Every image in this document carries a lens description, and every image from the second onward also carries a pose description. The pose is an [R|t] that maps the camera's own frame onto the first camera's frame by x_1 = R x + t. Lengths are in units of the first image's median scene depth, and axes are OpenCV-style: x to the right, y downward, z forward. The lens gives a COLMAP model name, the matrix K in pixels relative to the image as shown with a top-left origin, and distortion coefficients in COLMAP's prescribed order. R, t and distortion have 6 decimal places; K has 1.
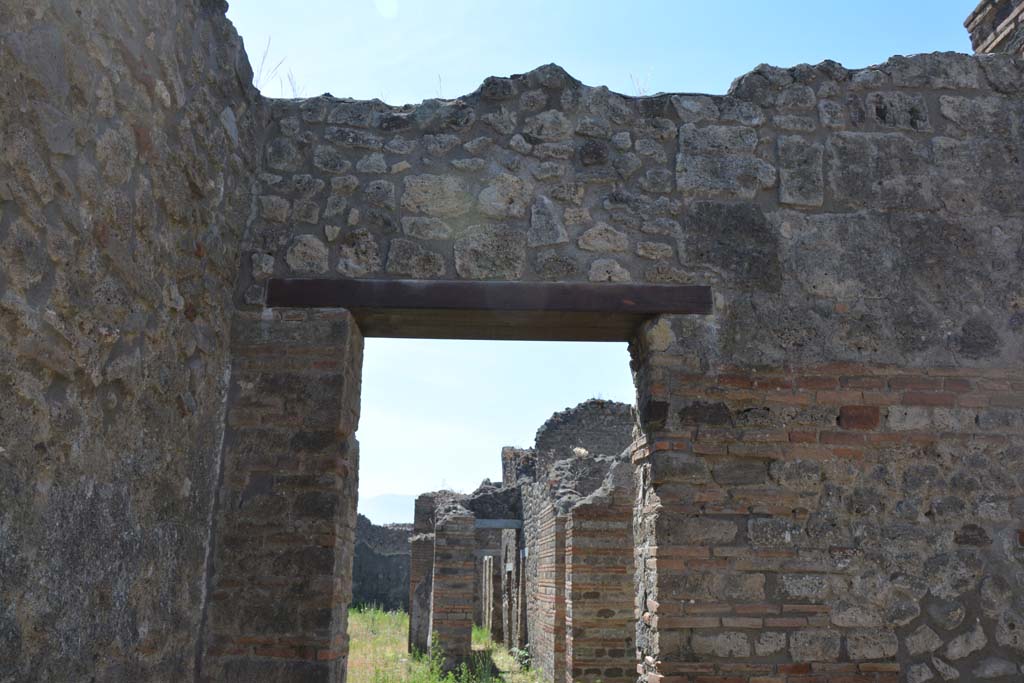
lens RADIAL K [[795.7, 0, 512.0], [0, 795.7, 341.5], [0, 0, 1]] dist [-0.165613, 0.122946]
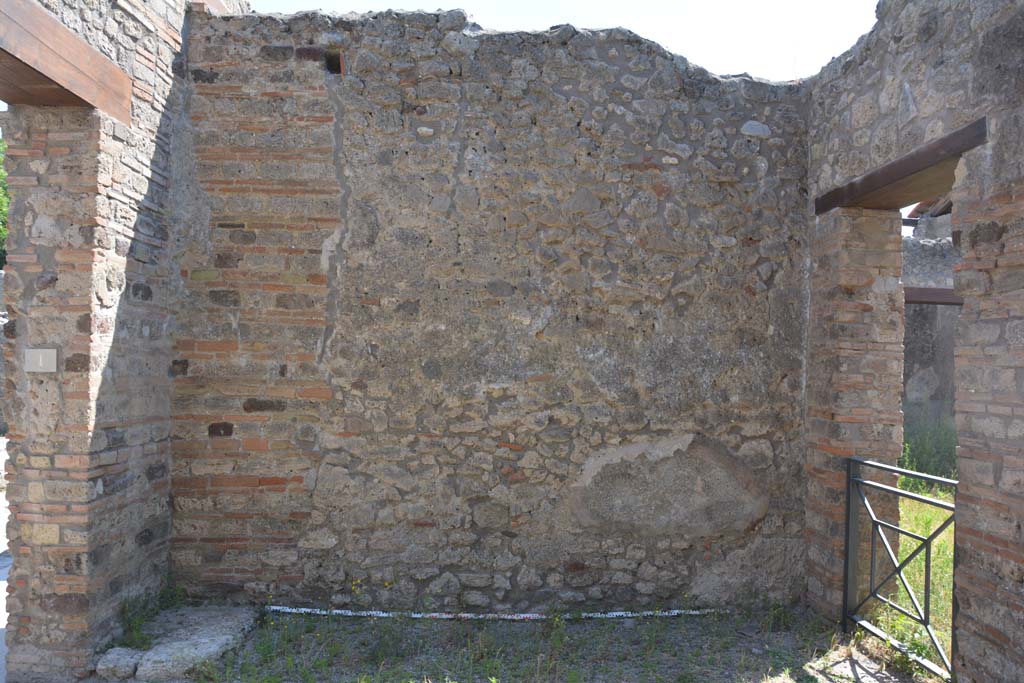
lens RADIAL K [[795.7, 0, 512.0], [0, 795.7, 341.5], [0, 0, 1]] dist [-0.165613, 0.122946]
pose [[0.050270, -0.047596, -0.997601, 1.201284], [0.268948, 0.962611, -0.032374, 0.085558], [0.961842, -0.266675, 0.061191, 0.203680]]
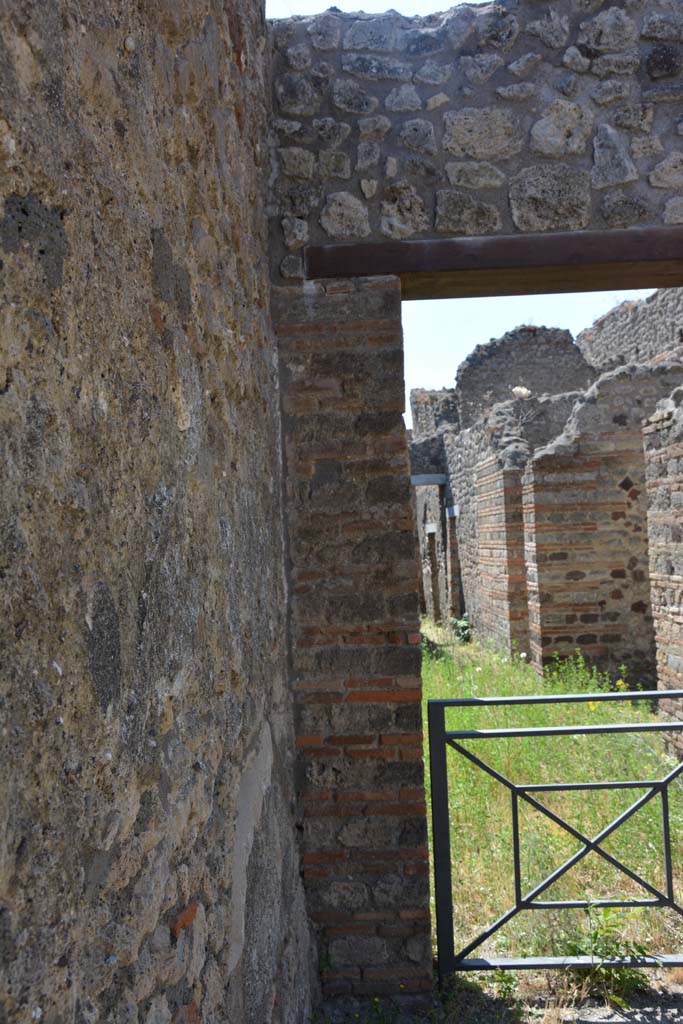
lens RADIAL K [[963.9, 0, 341.5], [0, 963.9, 512.0], [0, 0, 1]] dist [-0.096897, 0.216405]
pose [[0.996583, -0.060075, -0.056679, -0.215025], [0.072771, 0.963249, 0.258566, -0.065604], [0.039063, -0.261807, 0.964329, -0.132530]]
